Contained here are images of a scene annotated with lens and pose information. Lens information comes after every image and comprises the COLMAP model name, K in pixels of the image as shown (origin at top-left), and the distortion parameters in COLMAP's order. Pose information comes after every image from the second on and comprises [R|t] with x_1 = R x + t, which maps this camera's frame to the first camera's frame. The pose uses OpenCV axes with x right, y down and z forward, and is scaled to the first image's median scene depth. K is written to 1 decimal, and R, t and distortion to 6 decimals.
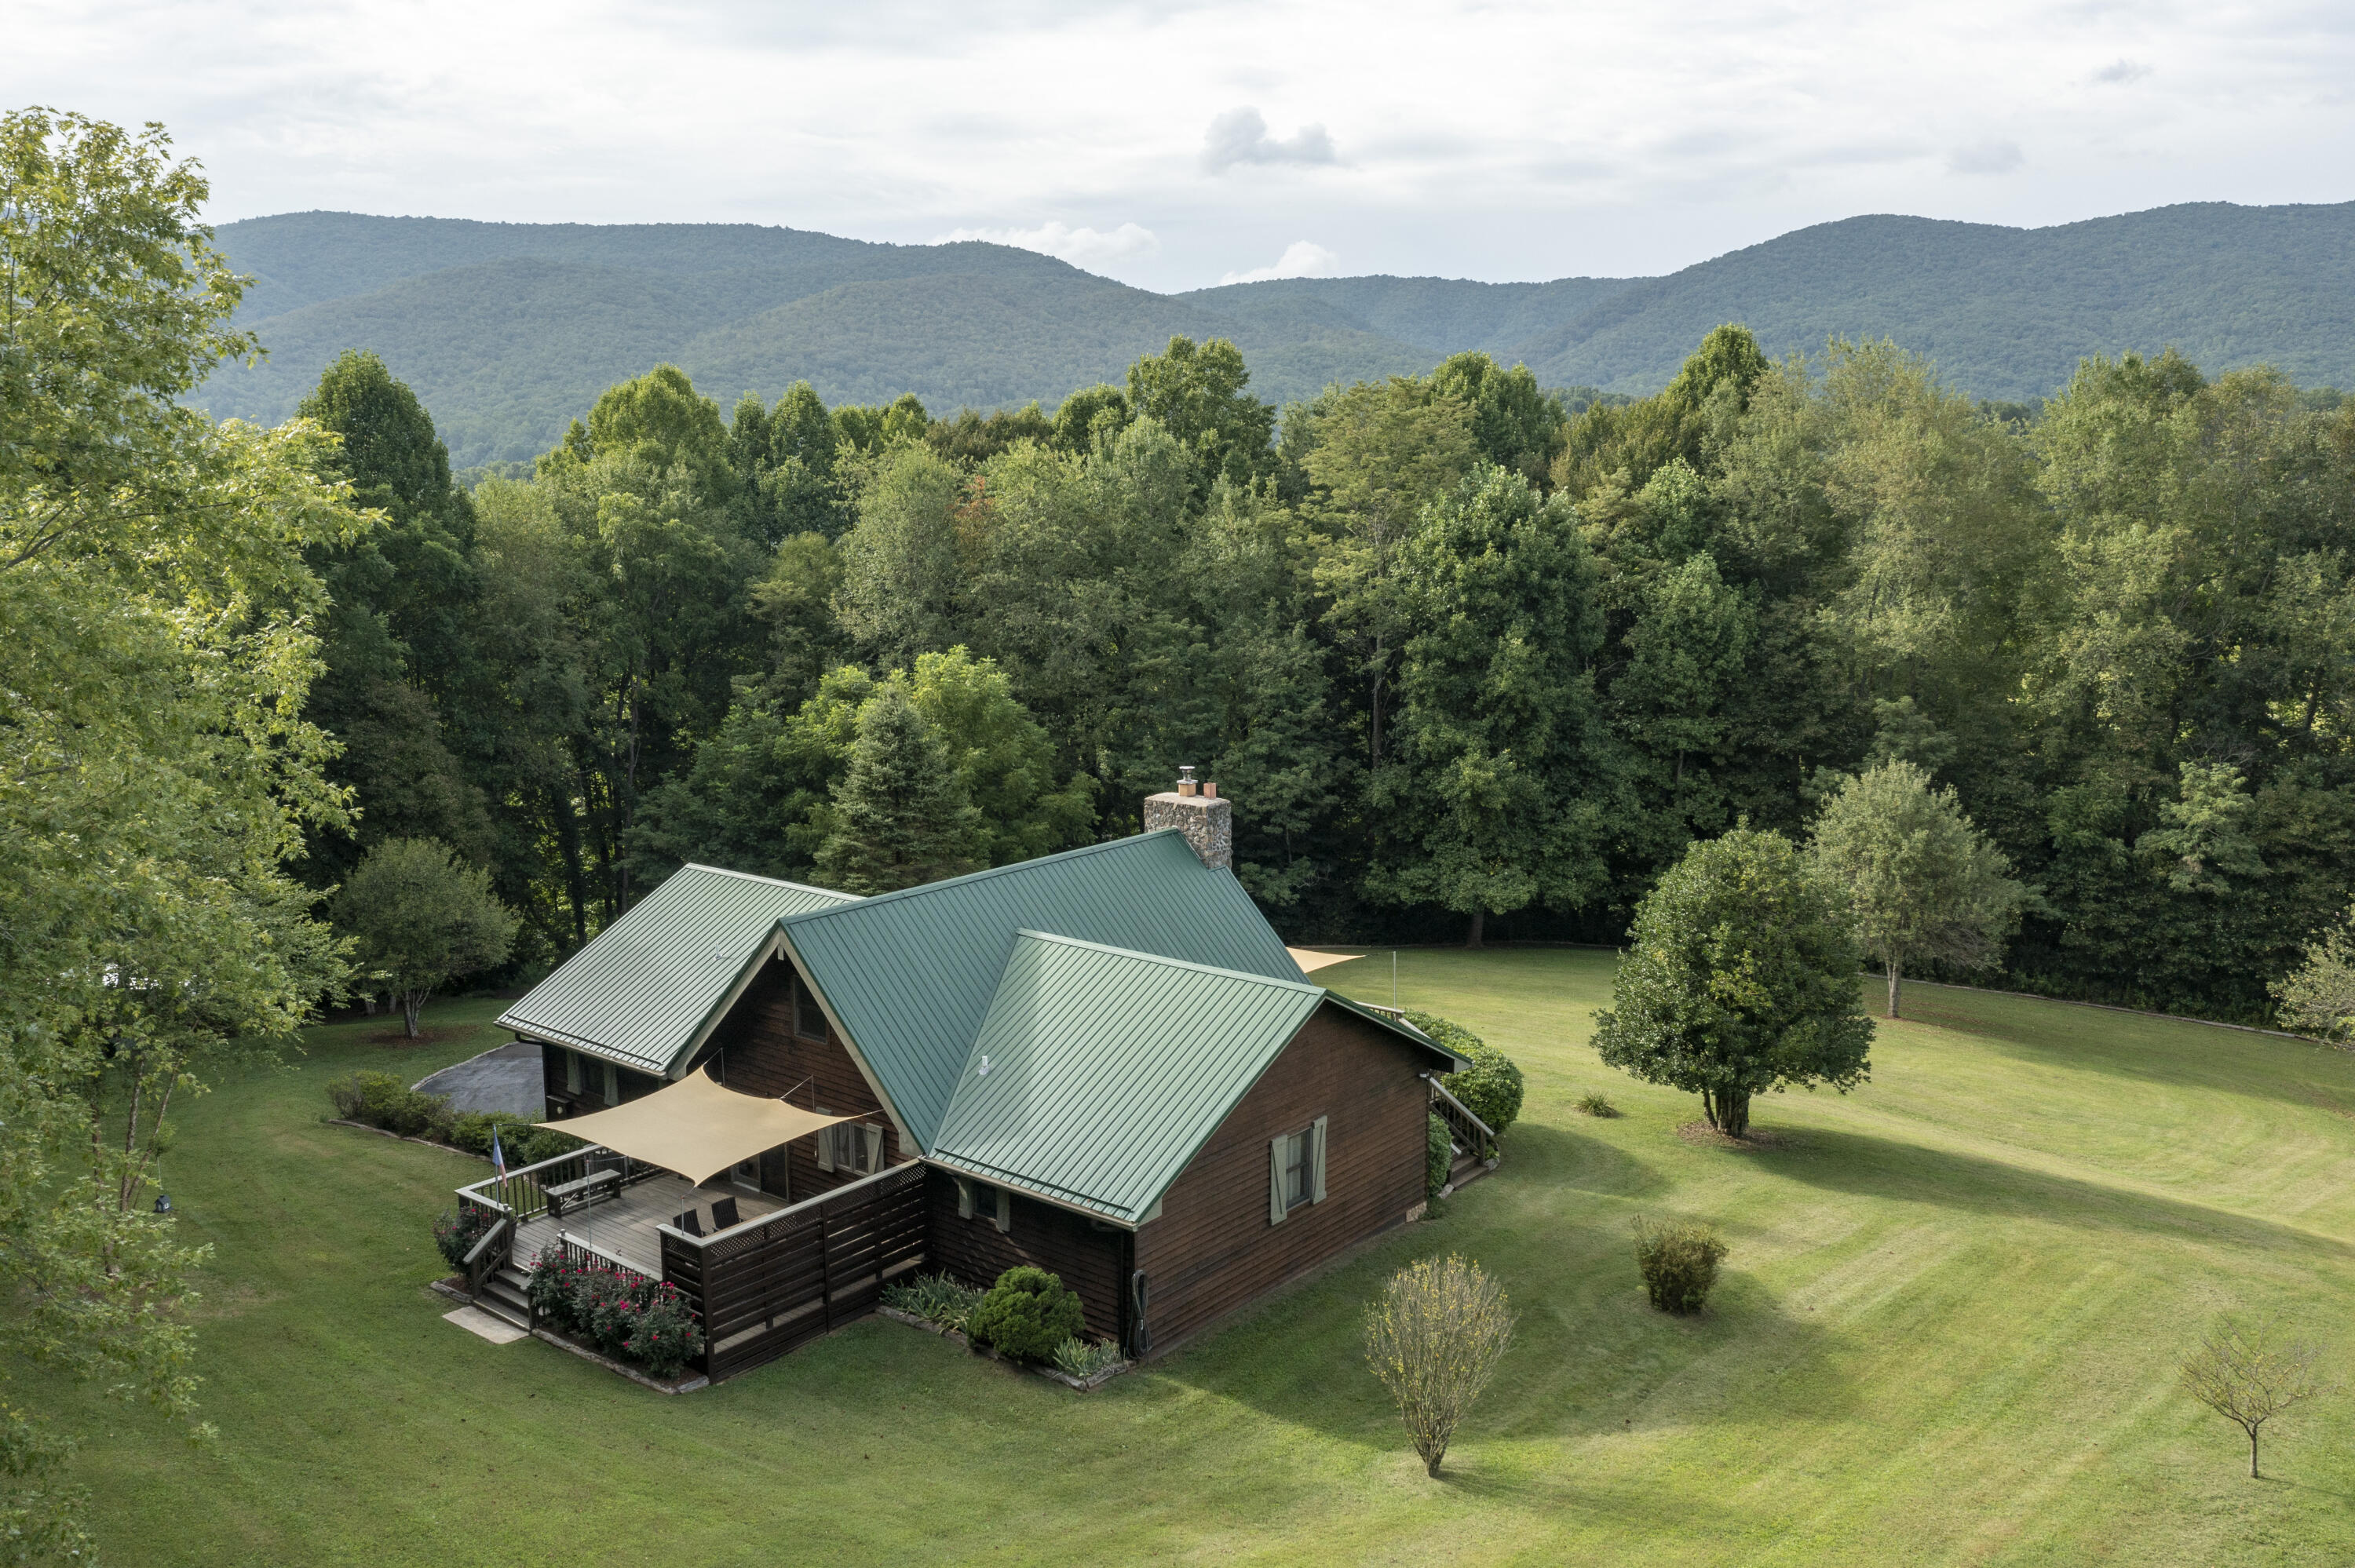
lens RADIAL K [[1898.3, 0, 1177.5], [0, 1898.3, 784.0], [0, 0, 1]] dist [-0.024807, 0.002363]
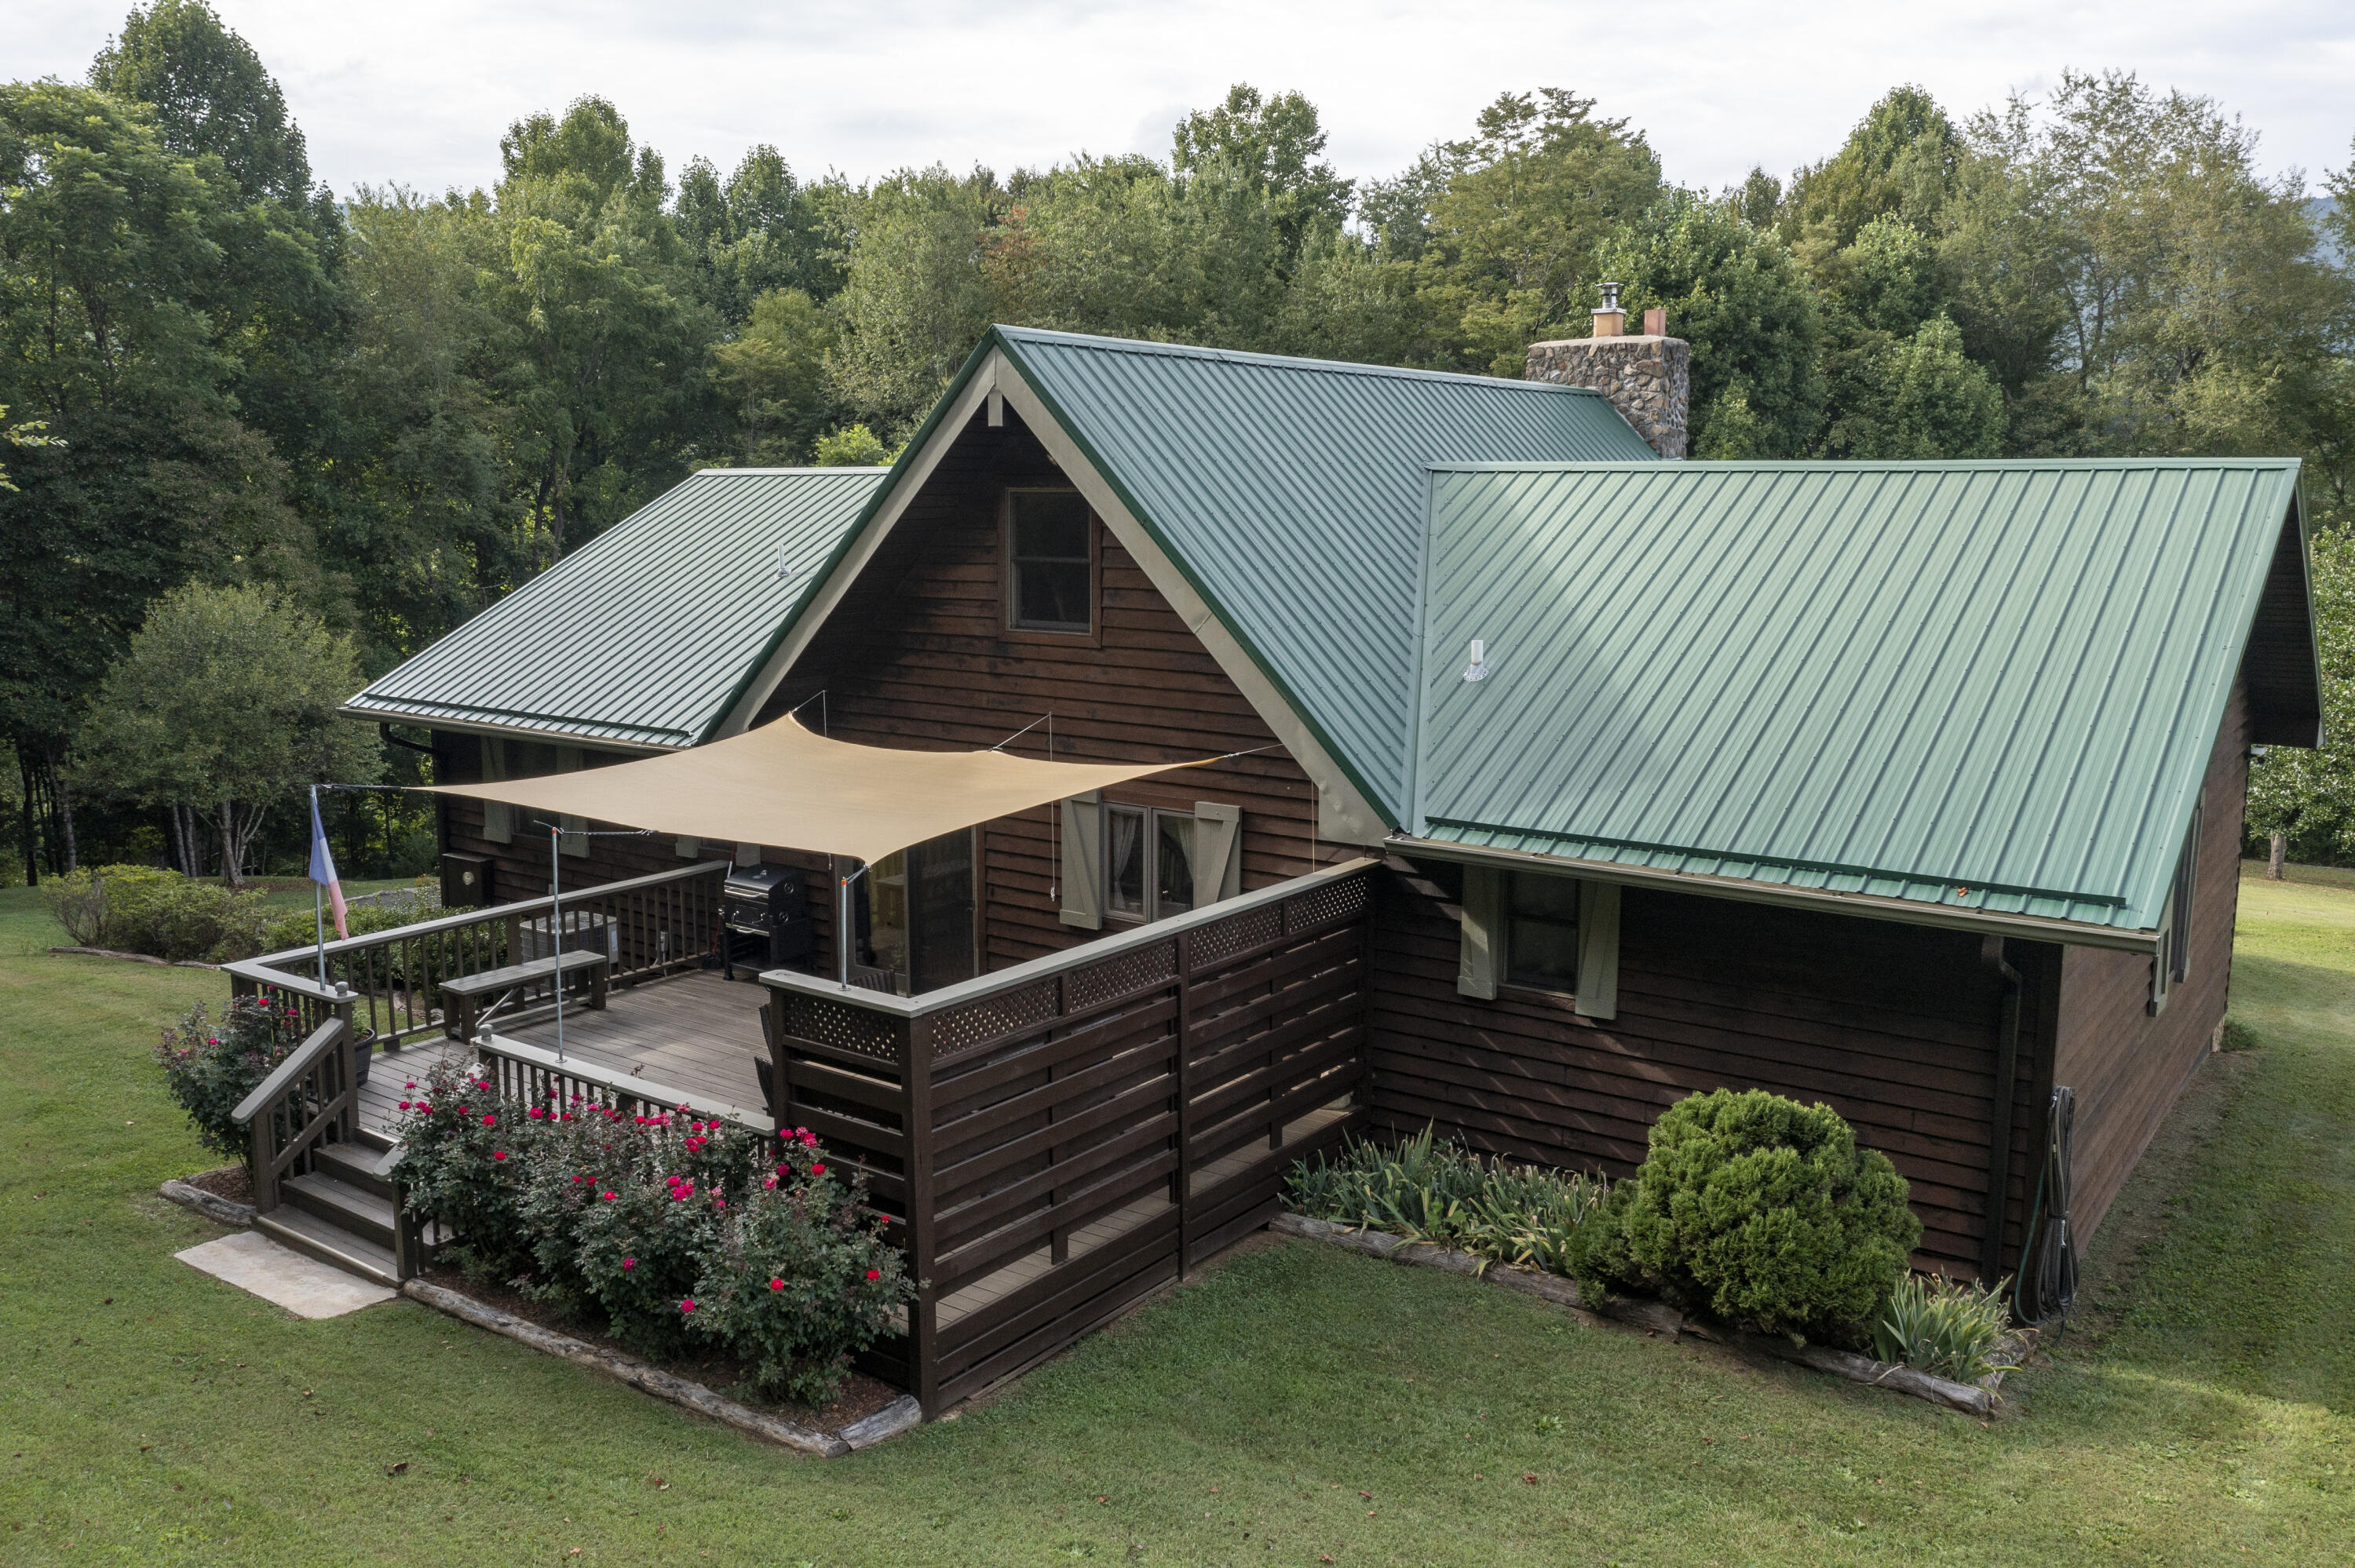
lens RADIAL K [[1898.3, 0, 1177.5], [0, 1898.3, 784.0], [0, 0, 1]] dist [-0.024807, 0.002363]
pose [[0.998749, -0.002345, 0.049952, -0.189625], [0.002446, 0.999995, -0.001962, 0.175466], [-0.049947, 0.002082, 0.998750, 0.566438]]
